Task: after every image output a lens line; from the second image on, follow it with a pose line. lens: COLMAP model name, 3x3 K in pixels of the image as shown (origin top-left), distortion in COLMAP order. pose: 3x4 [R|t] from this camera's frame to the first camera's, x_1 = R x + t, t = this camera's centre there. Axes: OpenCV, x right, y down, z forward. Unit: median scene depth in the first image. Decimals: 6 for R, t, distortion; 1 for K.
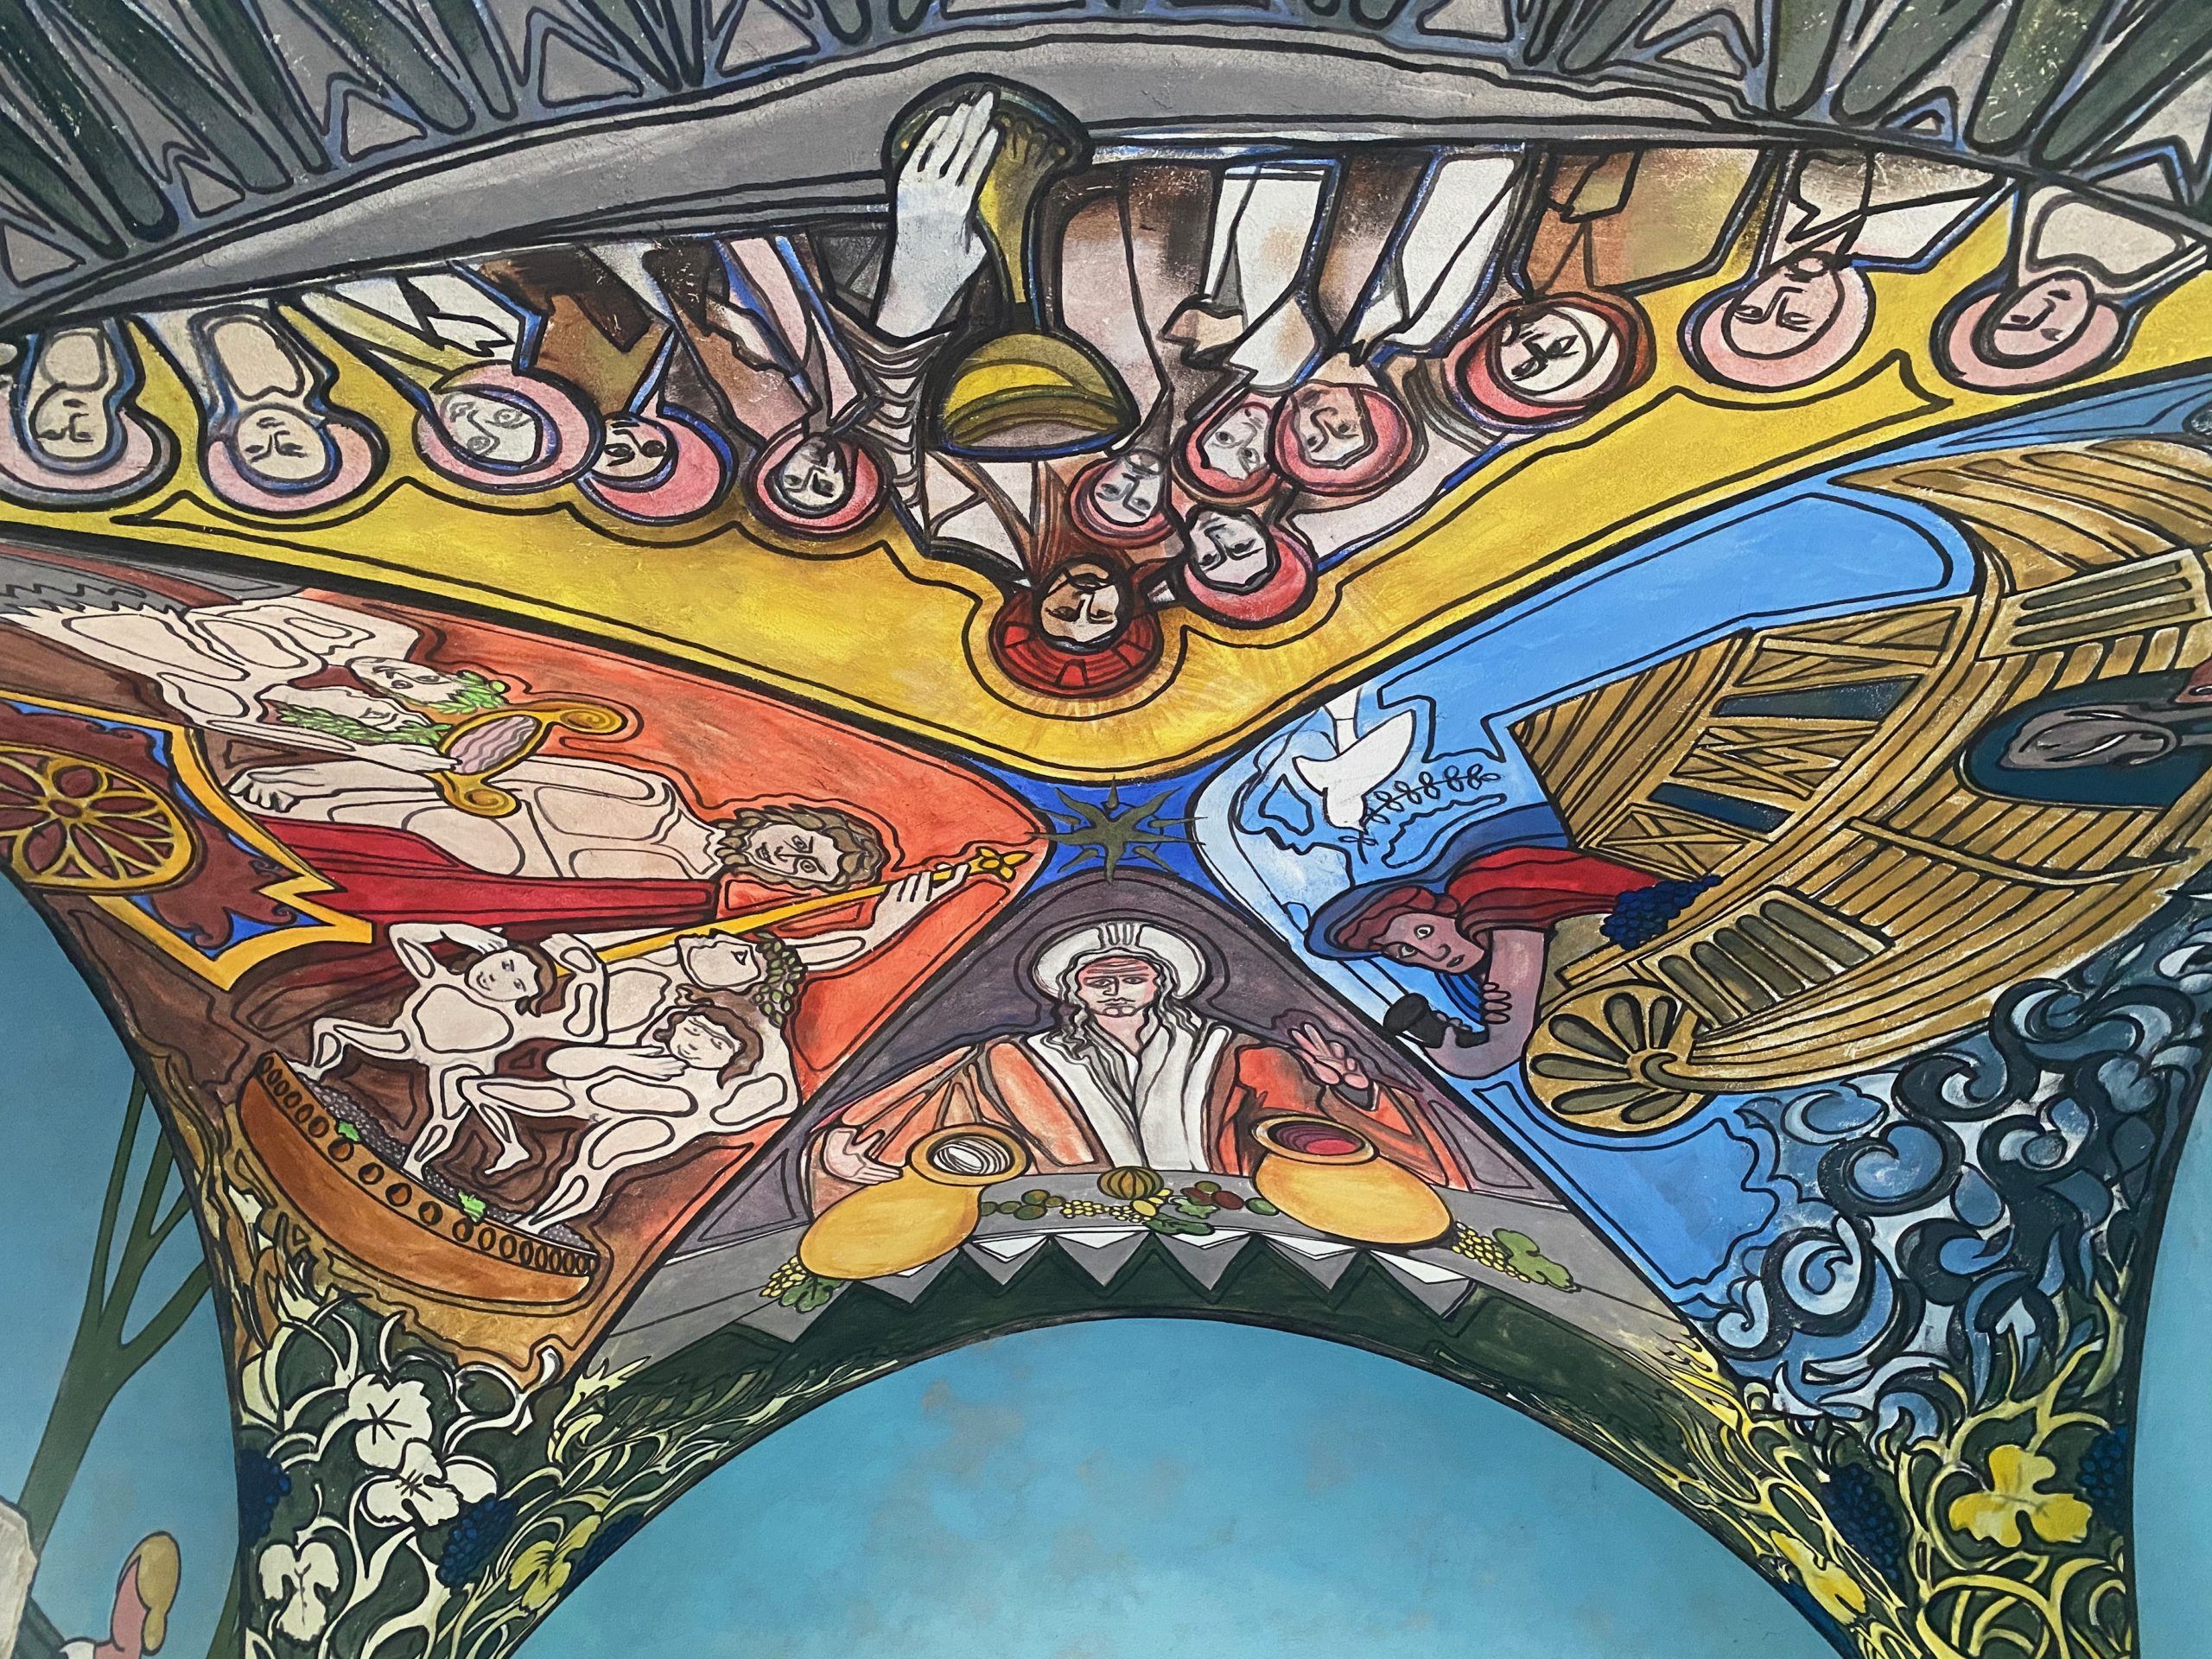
lens RADIAL K [[1681.3, 0, 1106.0], [0, 1681.3, 829.5], [0, 0, 1]] dist [0.055989, -0.087261]
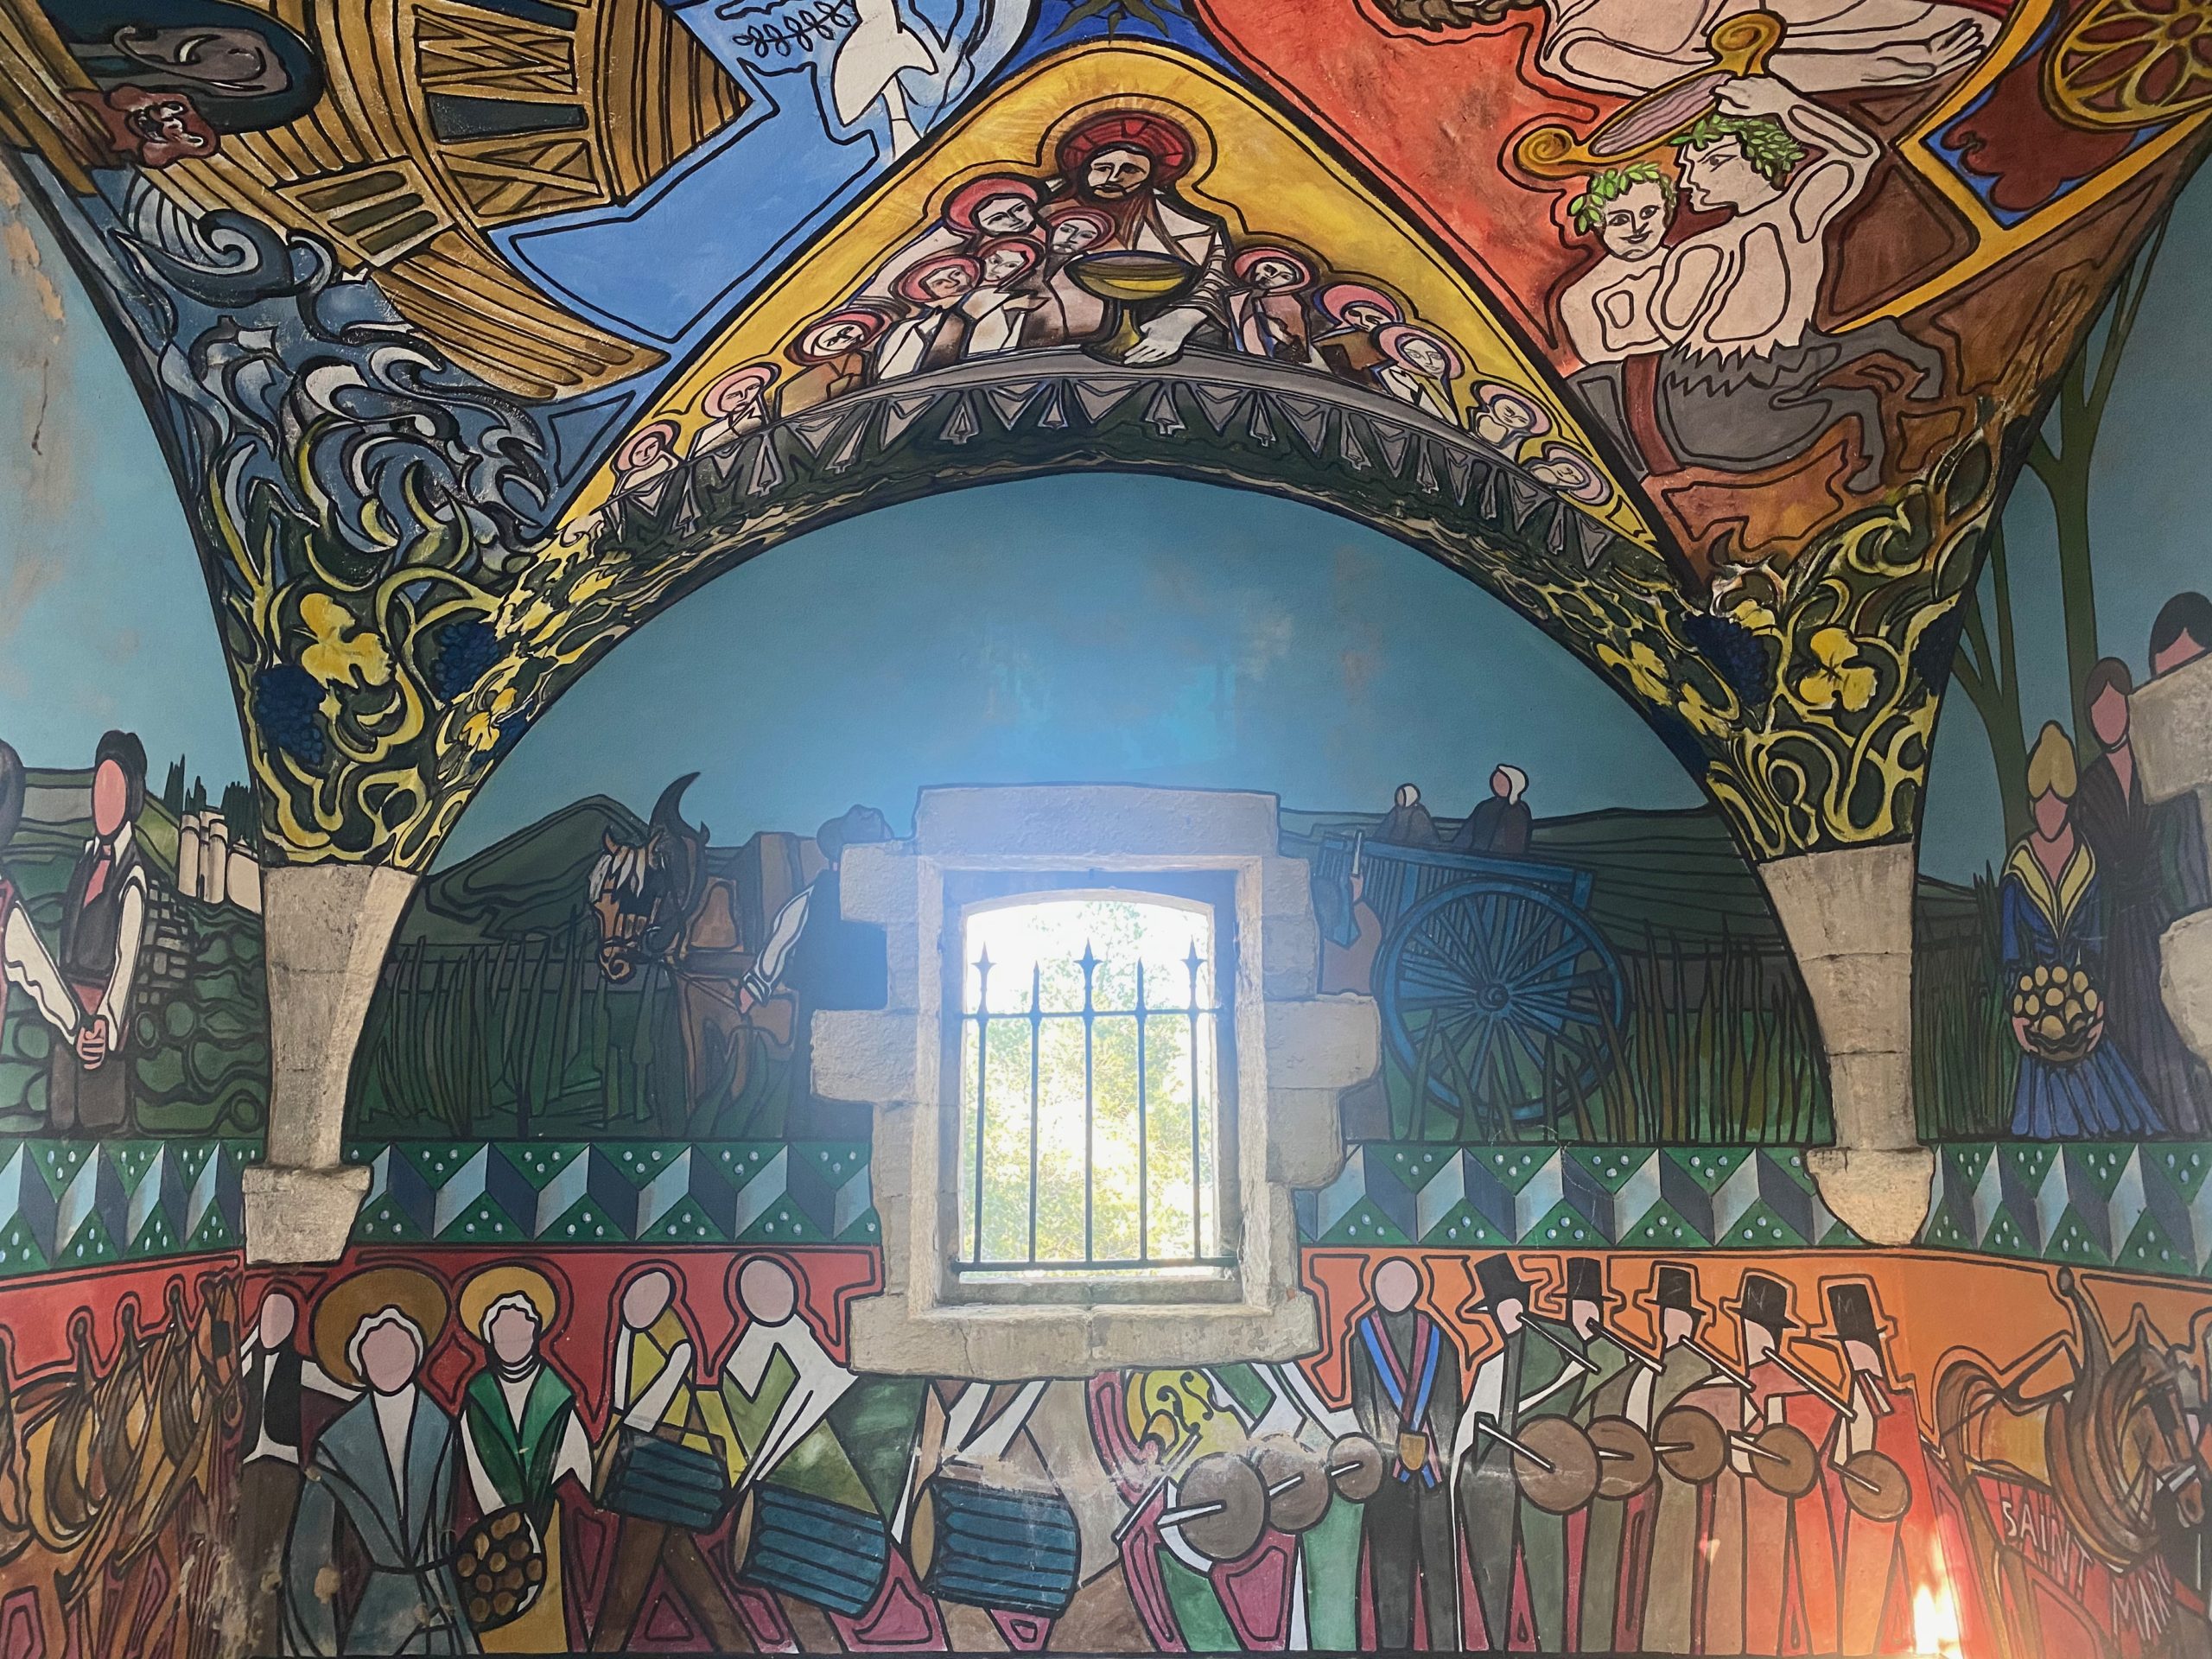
lens RADIAL K [[1659.7, 0, 1099.4], [0, 1659.7, 774.5], [0, 0, 1]] dist [0.015872, -0.027693]
pose [[-0.996553, -0.031775, -0.076628, 0.065898], [0.040100, 0.624117, -0.780301, 0.923101], [0.072619, -0.780684, -0.620692, 1.141310]]
